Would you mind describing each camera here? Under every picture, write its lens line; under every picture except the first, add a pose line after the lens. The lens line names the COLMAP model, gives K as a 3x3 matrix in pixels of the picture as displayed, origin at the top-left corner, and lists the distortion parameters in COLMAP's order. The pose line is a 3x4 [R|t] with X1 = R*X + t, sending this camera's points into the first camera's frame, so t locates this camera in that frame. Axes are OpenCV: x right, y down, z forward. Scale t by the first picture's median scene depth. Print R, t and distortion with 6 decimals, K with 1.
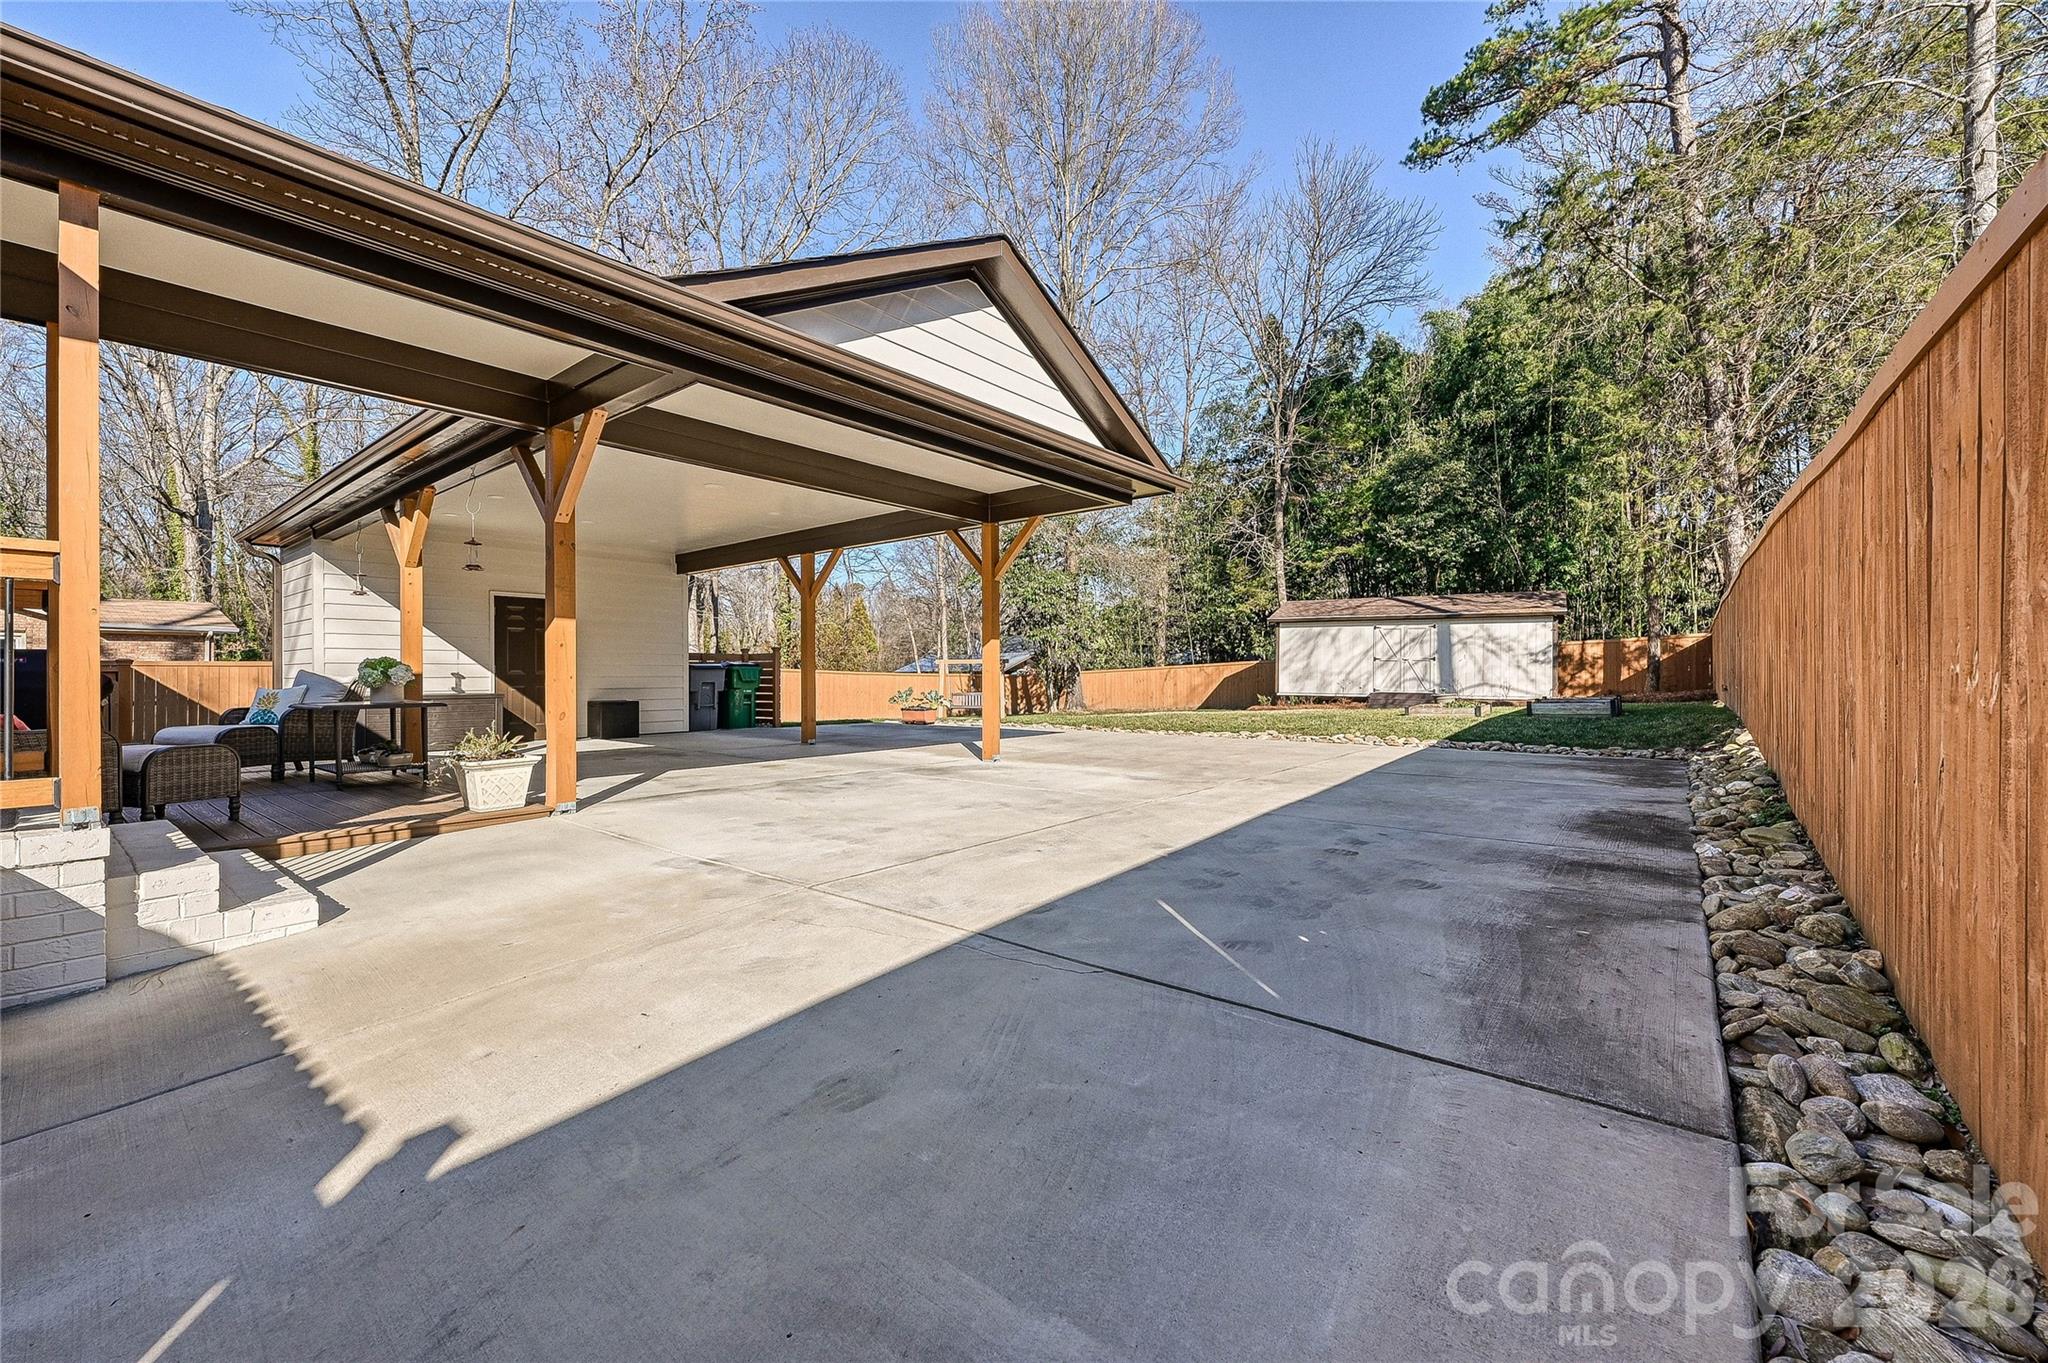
lens RADIAL K [[833.1, 0, 998.6], [0, 833.1, 676.7], [0, 0, 1]] dist [0.000171, 0.000002]
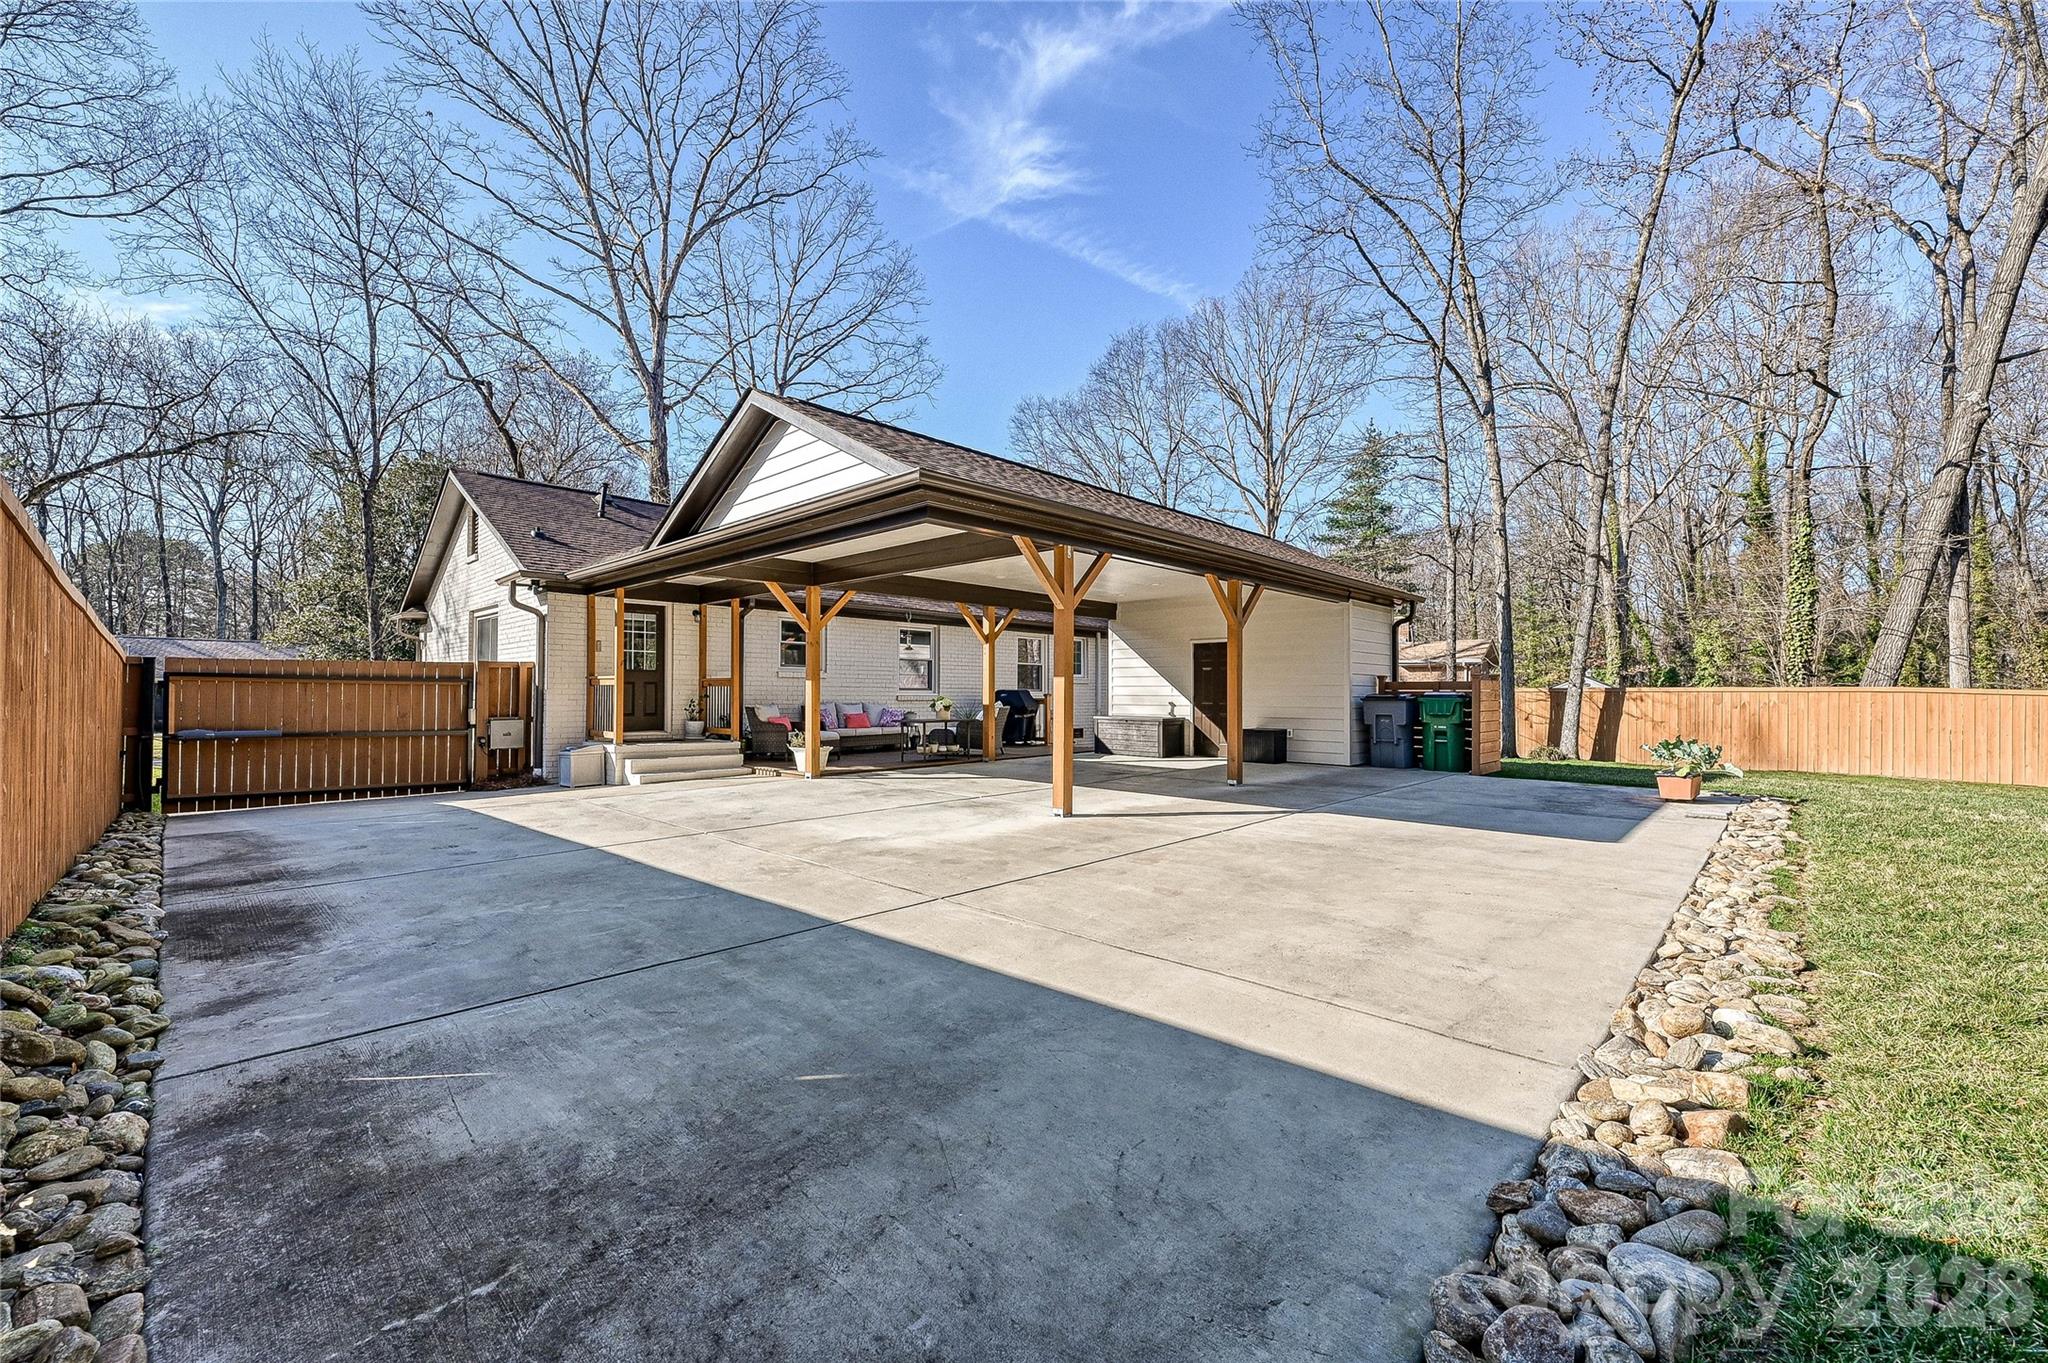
lens RADIAL K [[782.8, 0, 977.6], [0, 782.8, 684.0], [0, 0, 1]] dist [-0.000498, -0.000077]
pose [[-0.085455, -0.004945, -0.996330, 0.317195], [-0.001038, 0.999988, -0.004874, -0.013647], [0.996341, 0.000617, -0.085459, 0.382521]]
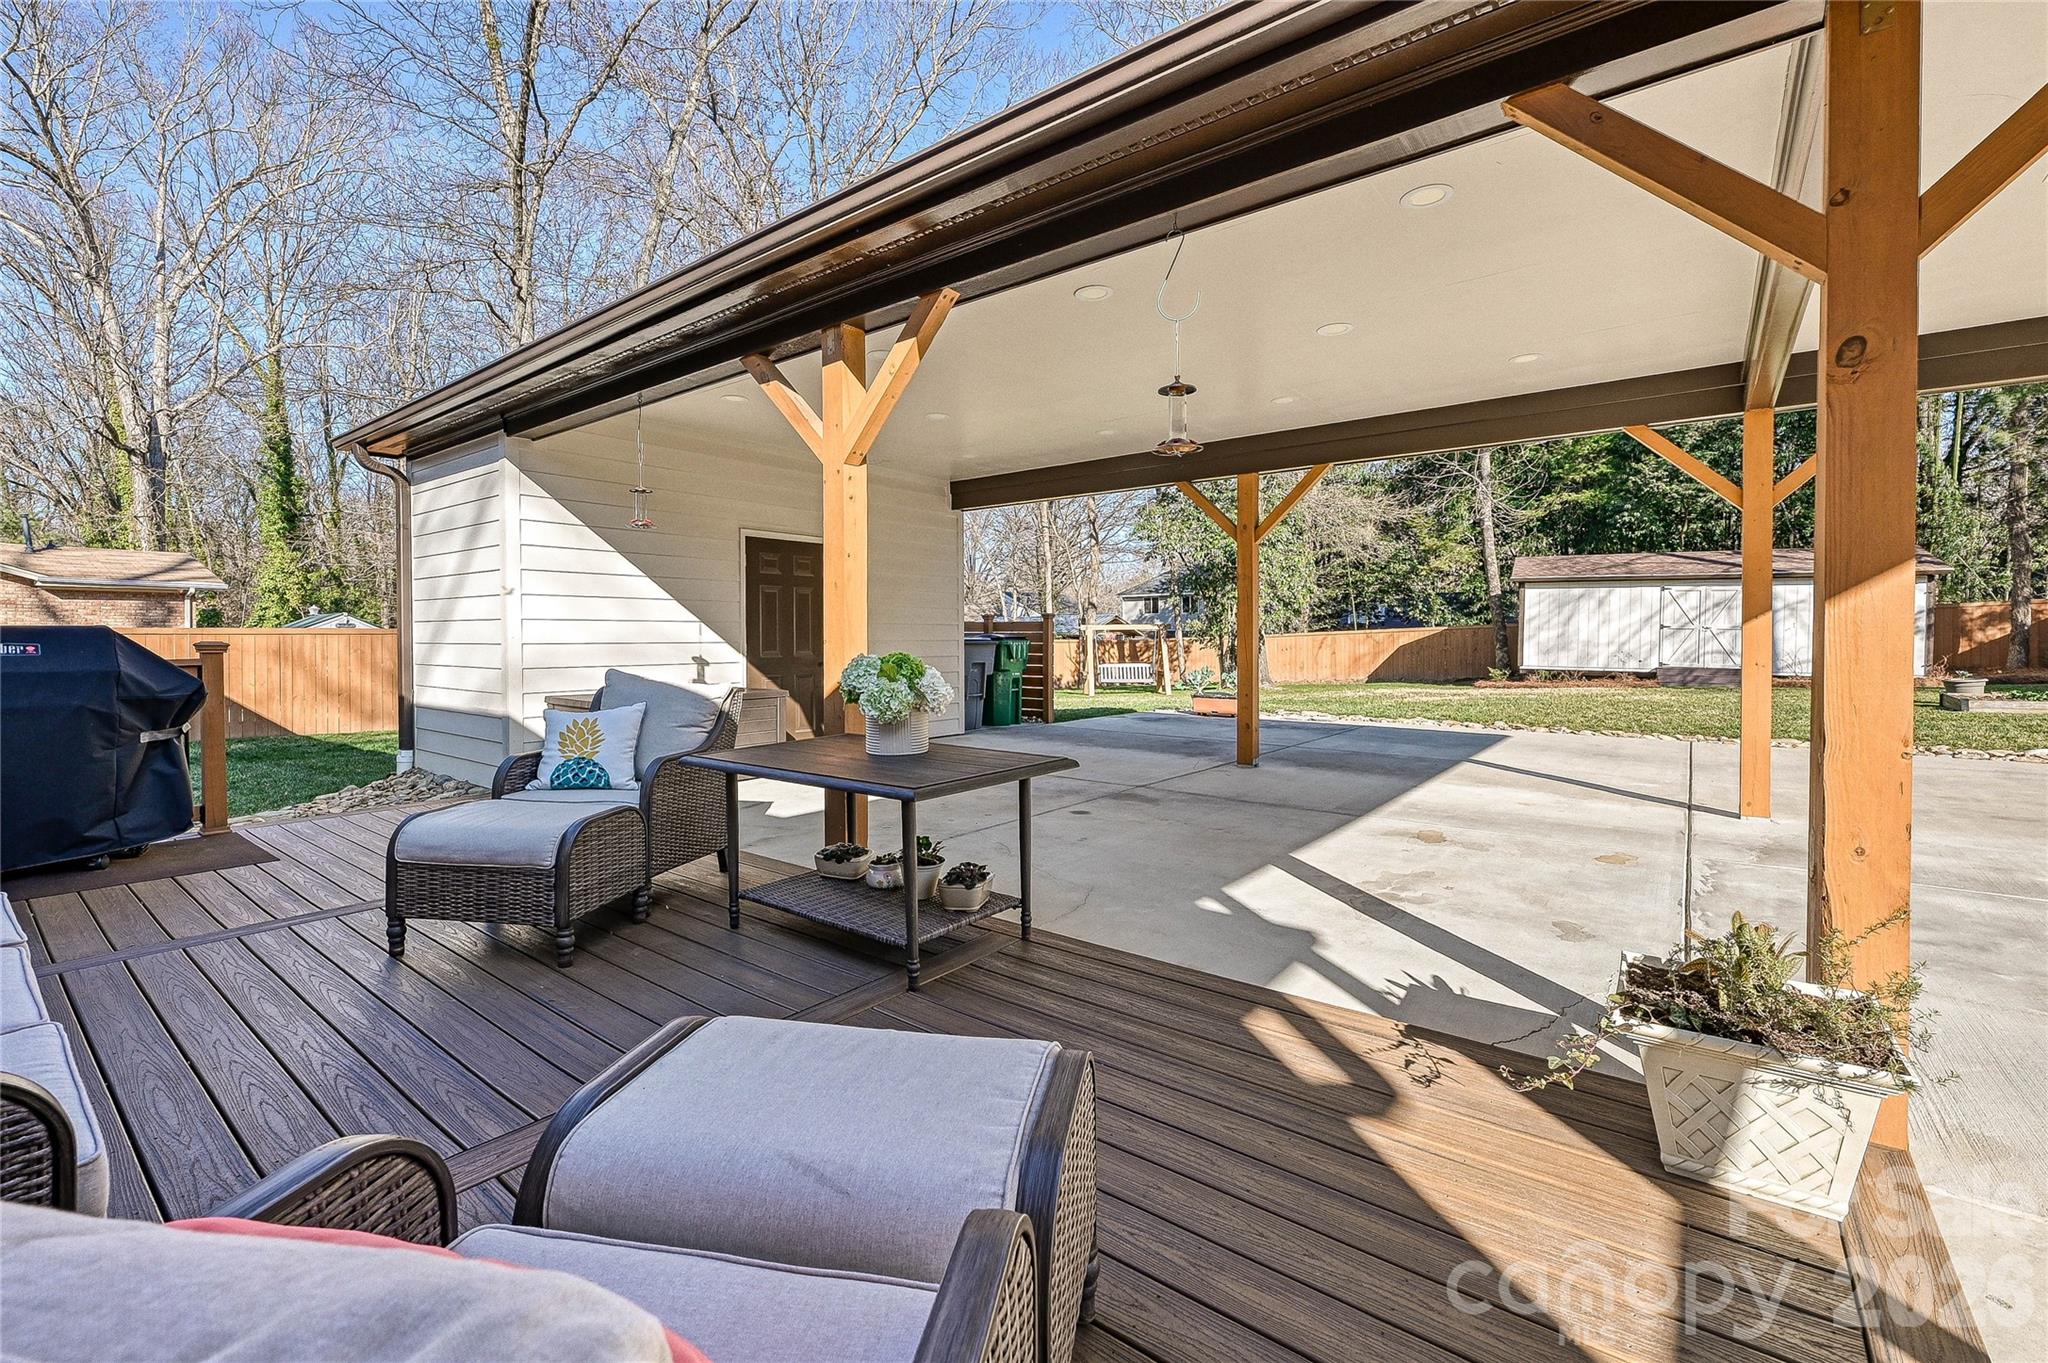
lens RADIAL K [[867.3, 0, 1029.1], [0, 867.3, 656.7], [0, 0, 1]] dist [-0.001025, -0.000208]
pose [[0.999281, 0.000942, 0.037898, -0.203854], [-0.001784, 0.999752, 0.022200, -0.009489], [-0.037868, -0.022252, 0.999035, 0.157278]]
